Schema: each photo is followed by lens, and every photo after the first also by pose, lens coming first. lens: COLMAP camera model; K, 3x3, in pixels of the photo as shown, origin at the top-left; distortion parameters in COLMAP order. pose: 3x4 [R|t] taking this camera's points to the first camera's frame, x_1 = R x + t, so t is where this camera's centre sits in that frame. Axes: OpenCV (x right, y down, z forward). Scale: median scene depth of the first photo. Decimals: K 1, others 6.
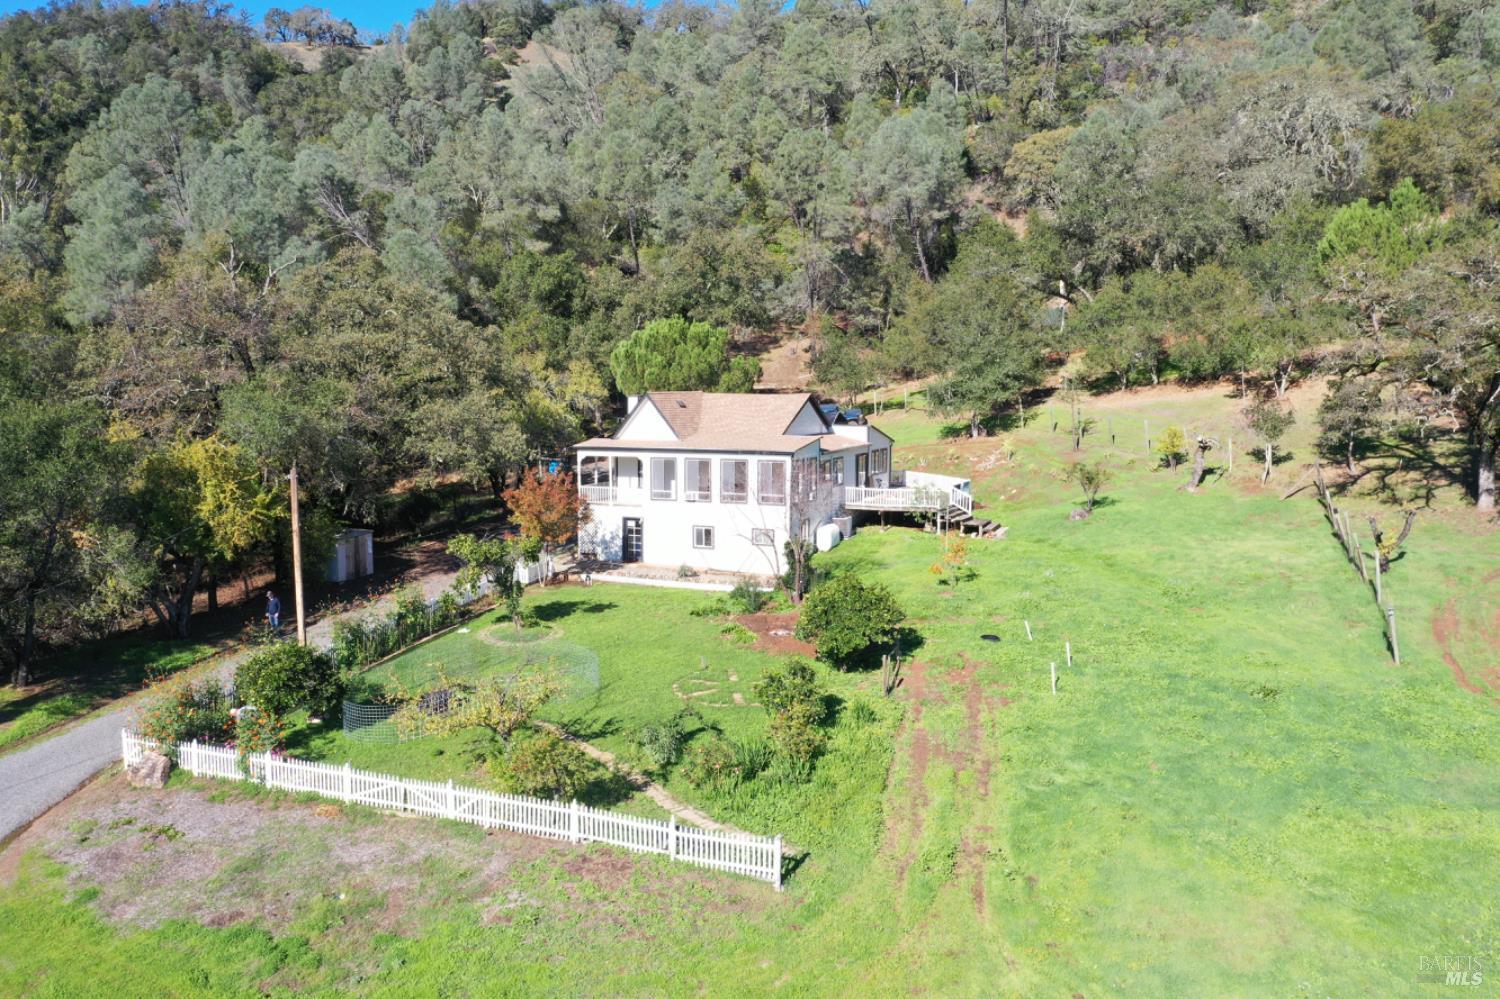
lens RADIAL K [[1269.3, 0, 779.7], [0, 1269.3, 480.3], [0, 0, 1]] dist [0.001021, -0.011817]
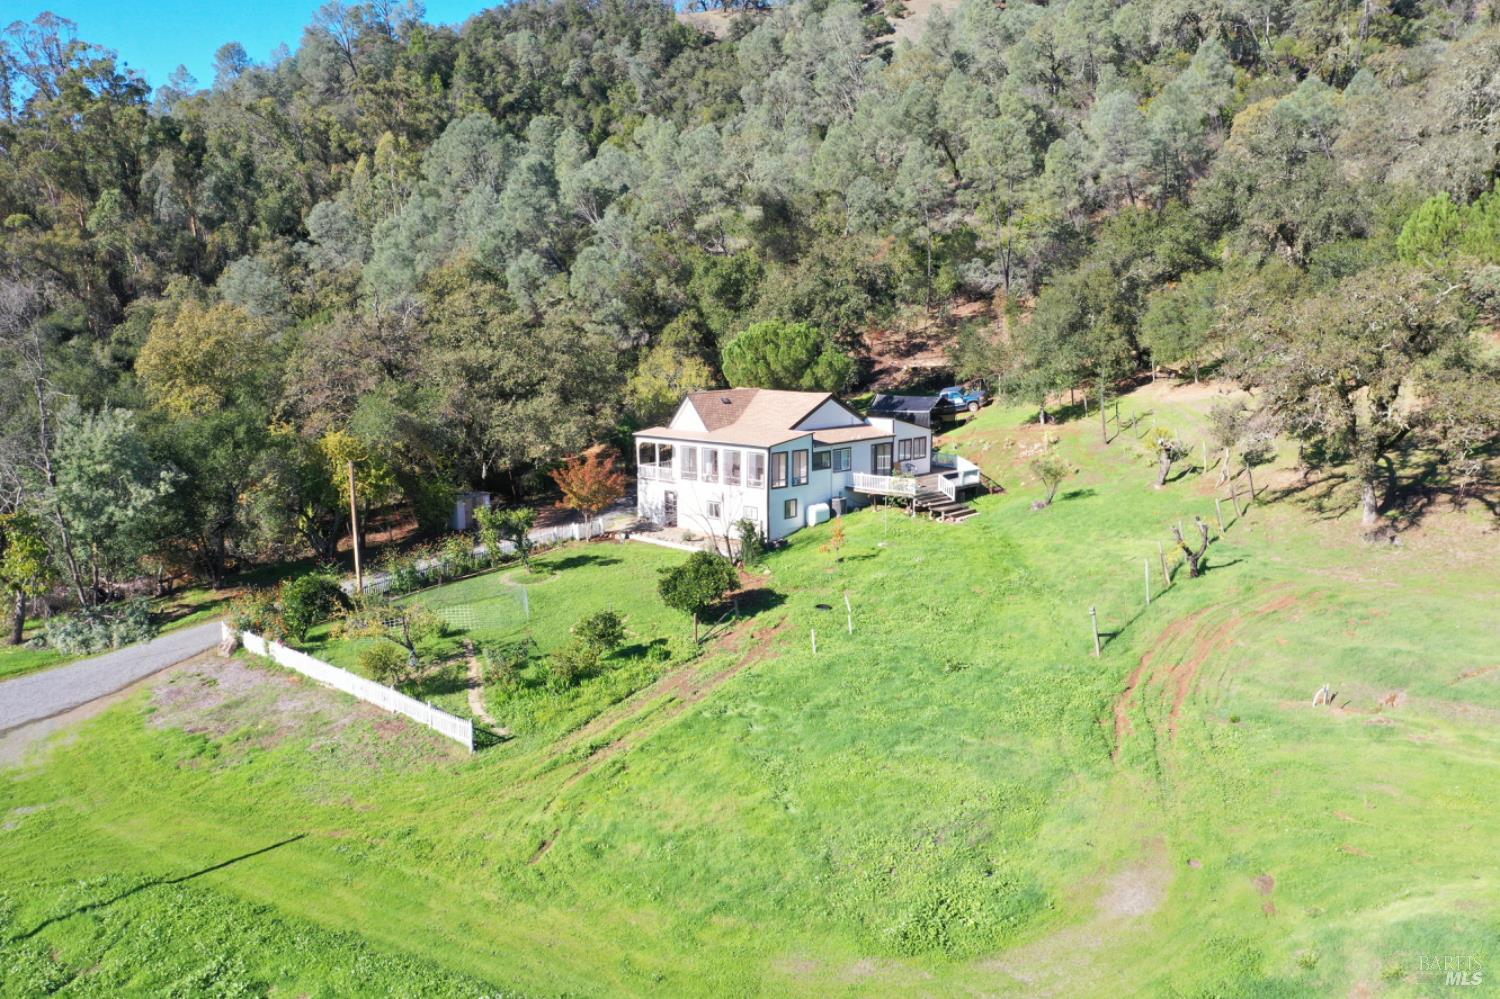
lens RADIAL K [[1260.0, 0, 732.0], [0, 1260.0, 499.0], [0, 0, 1]] dist [-0.000737, -0.000562]
pose [[0.930506, 0.046881, -0.363263, 0.261551], [-0.022766, 0.997260, 0.070388, -0.035034], [0.365568, -0.057227, 0.929024, -0.102295]]
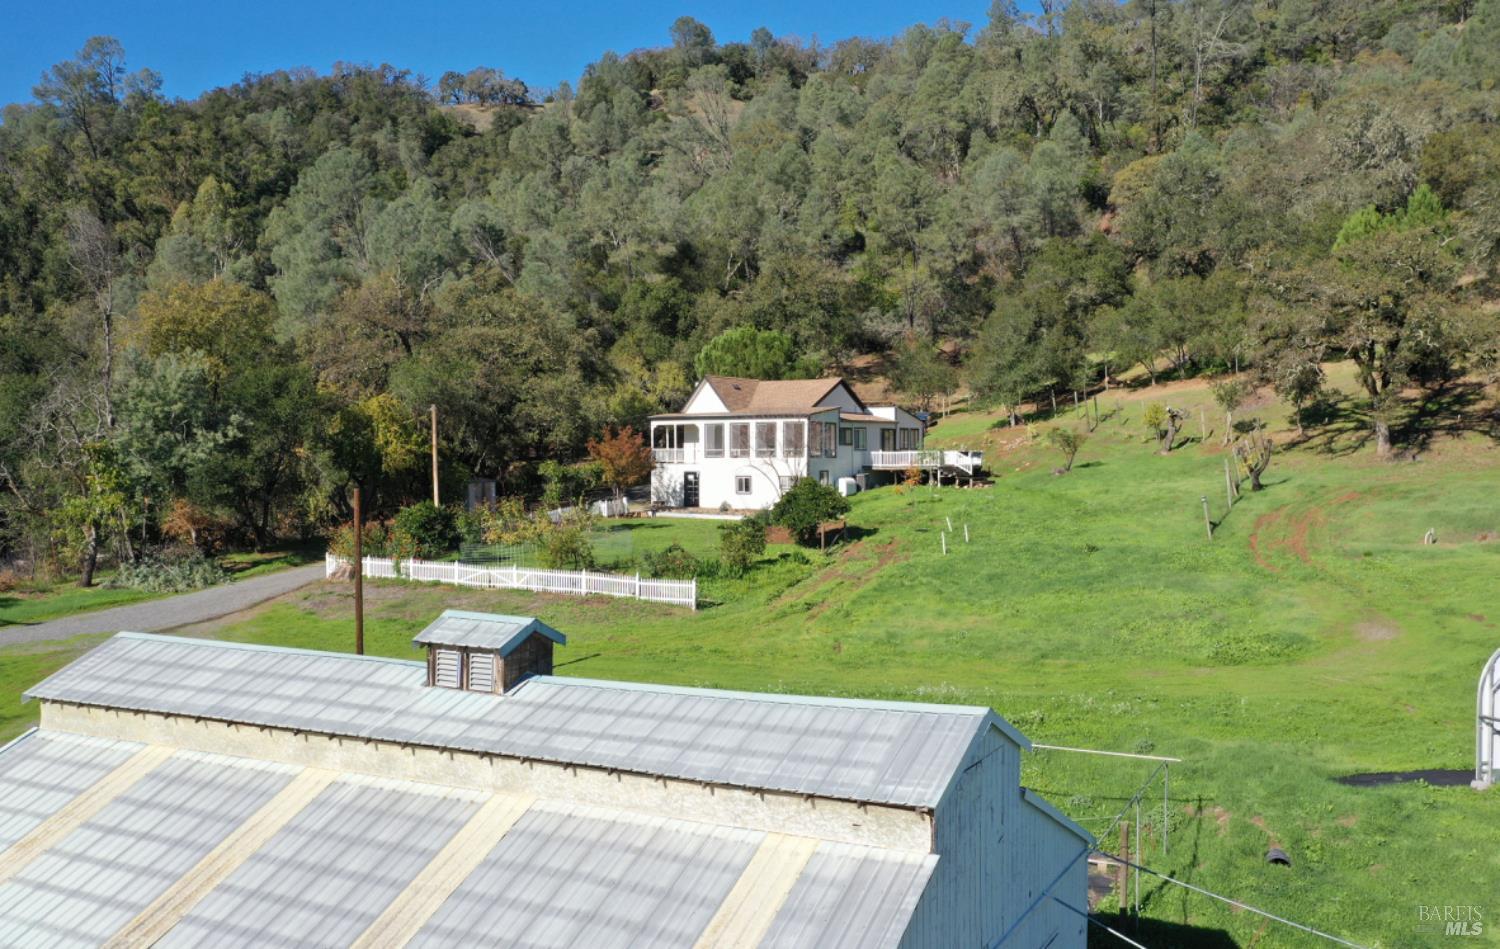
lens RADIAL K [[1422.6, 0, 708.6], [0, 1422.6, 493.4], [0, 0, 1]] dist [0.000396, -0.000809]
pose [[0.981112, 0.000398, -0.193438, 0.114466], [-0.010150, 0.998726, -0.049429, 0.078403], [0.193172, 0.050459, 0.979867, -0.253767]]
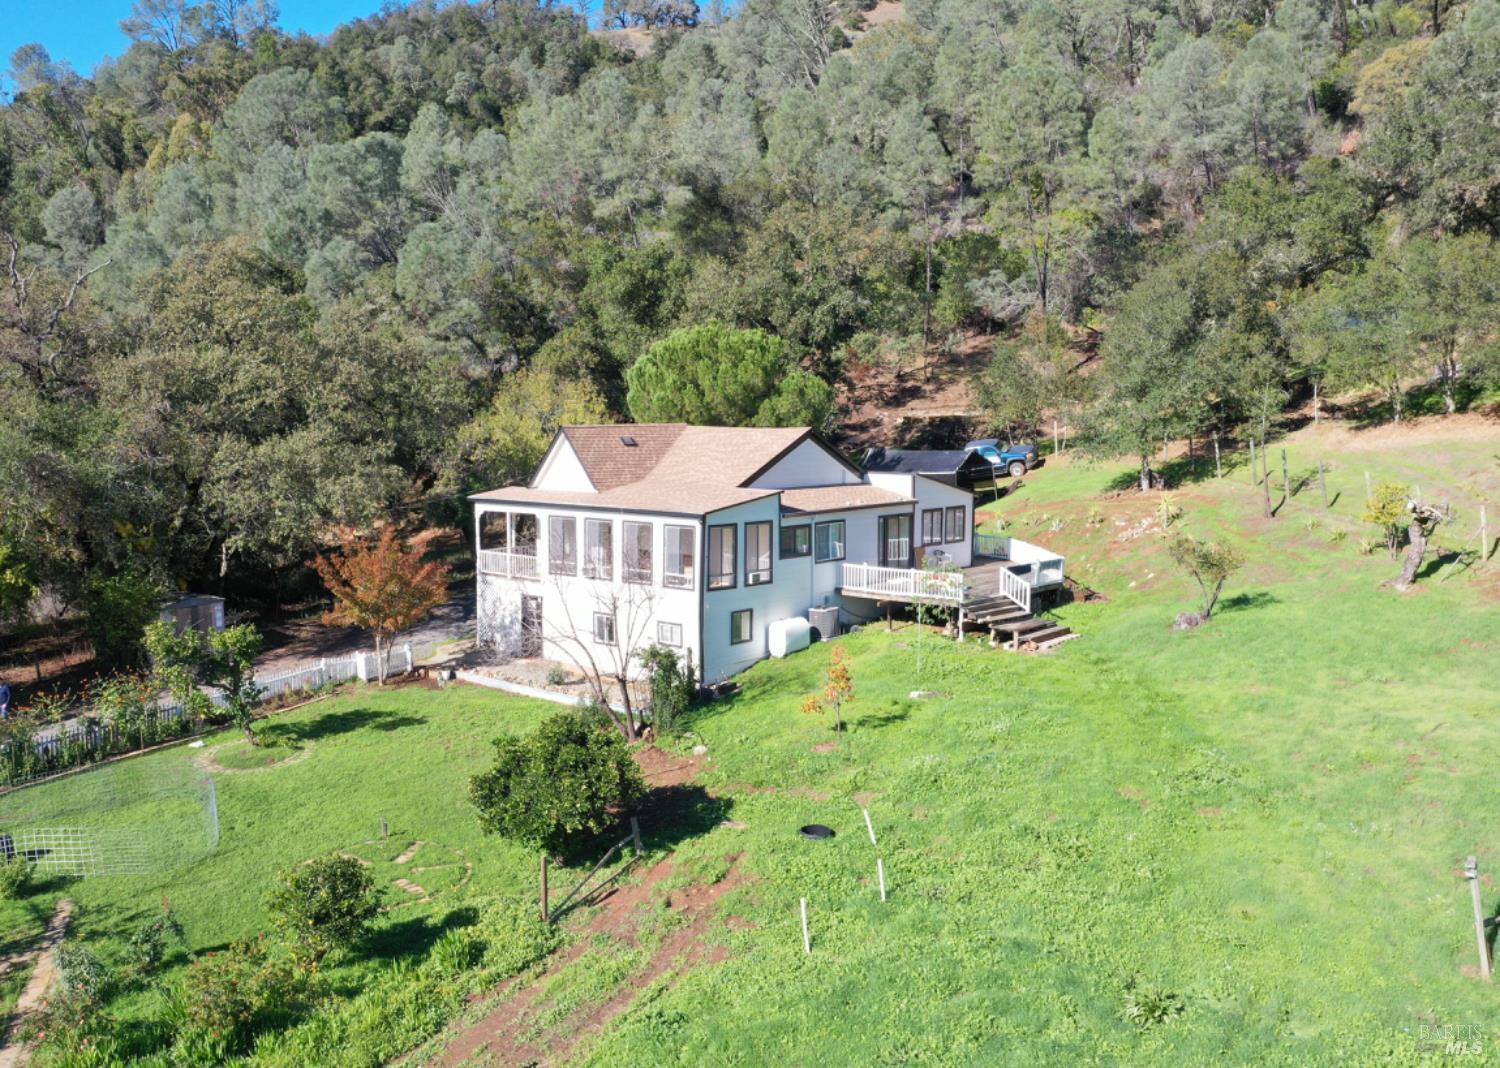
lens RADIAL K [[1481.4, 0, 681.4], [0, 1481.4, 528.6], [0, 0, 1]] dist [-0.011065, 0.002656]
pose [[0.936479, 0.027784, -0.349621, 0.171225], [-0.025158, 0.999611, 0.012051, -0.014449], [0.349820, -0.002490, 0.936814, 0.147569]]
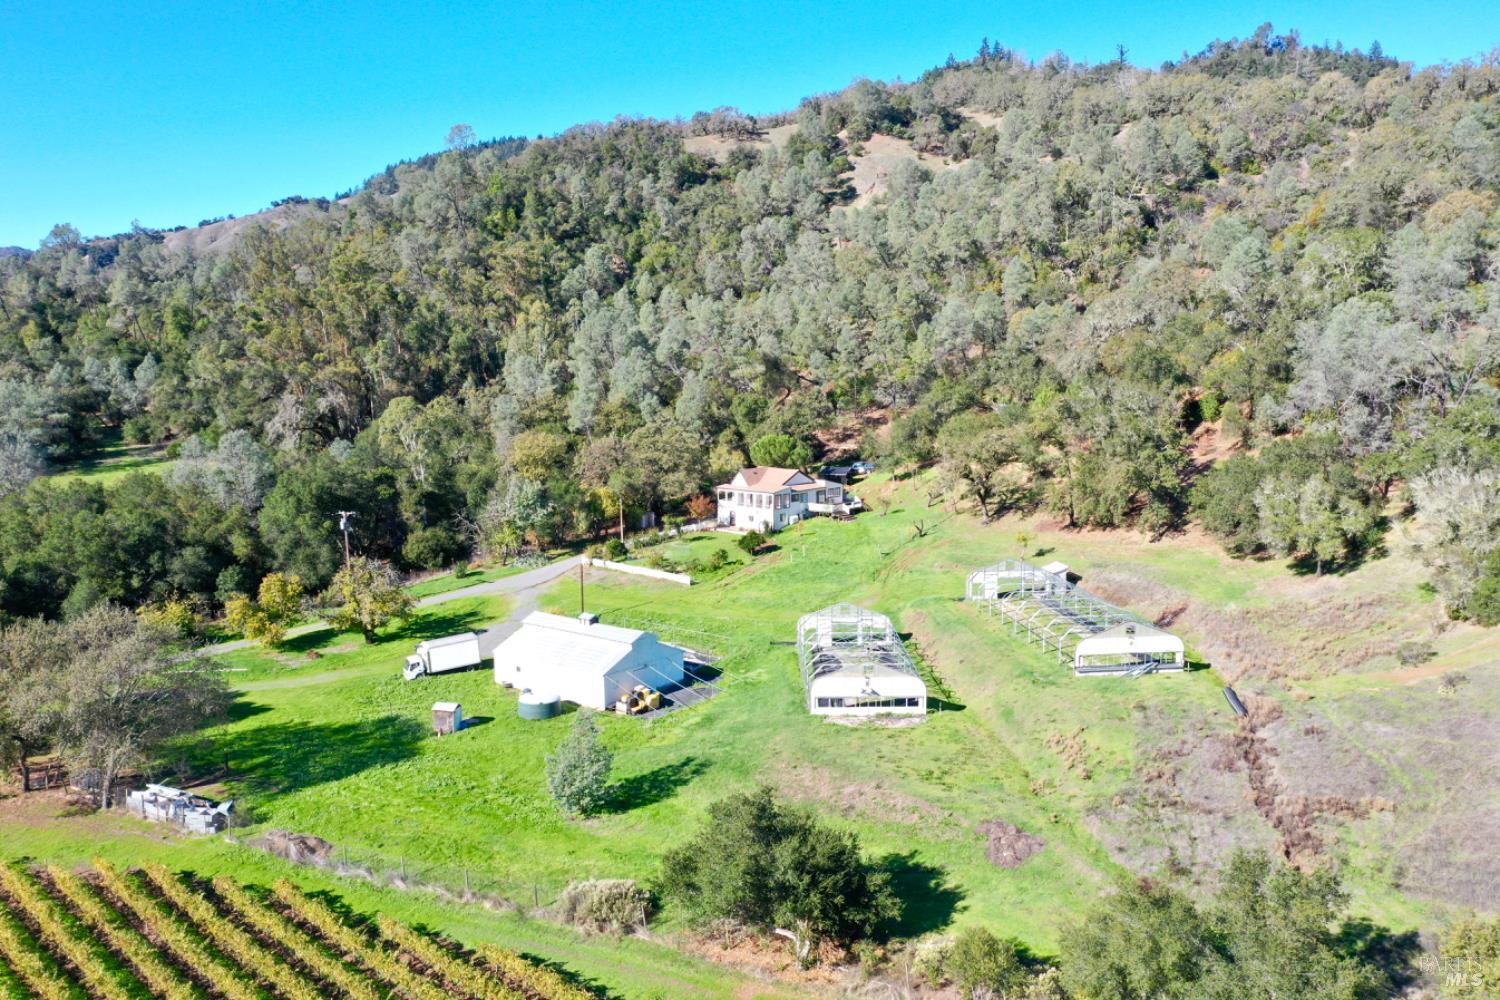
lens RADIAL K [[1179.4, 0, 750.0], [0, 1179.4, 500.0], [0, 0, 1]] dist [-0.005059, -0.005457]
pose [[0.939559, 0.032887, -0.340805, 0.581547], [-0.019333, 0.998884, 0.043092, -0.078810], [0.341842, -0.033898, 0.939146, -1.082229]]
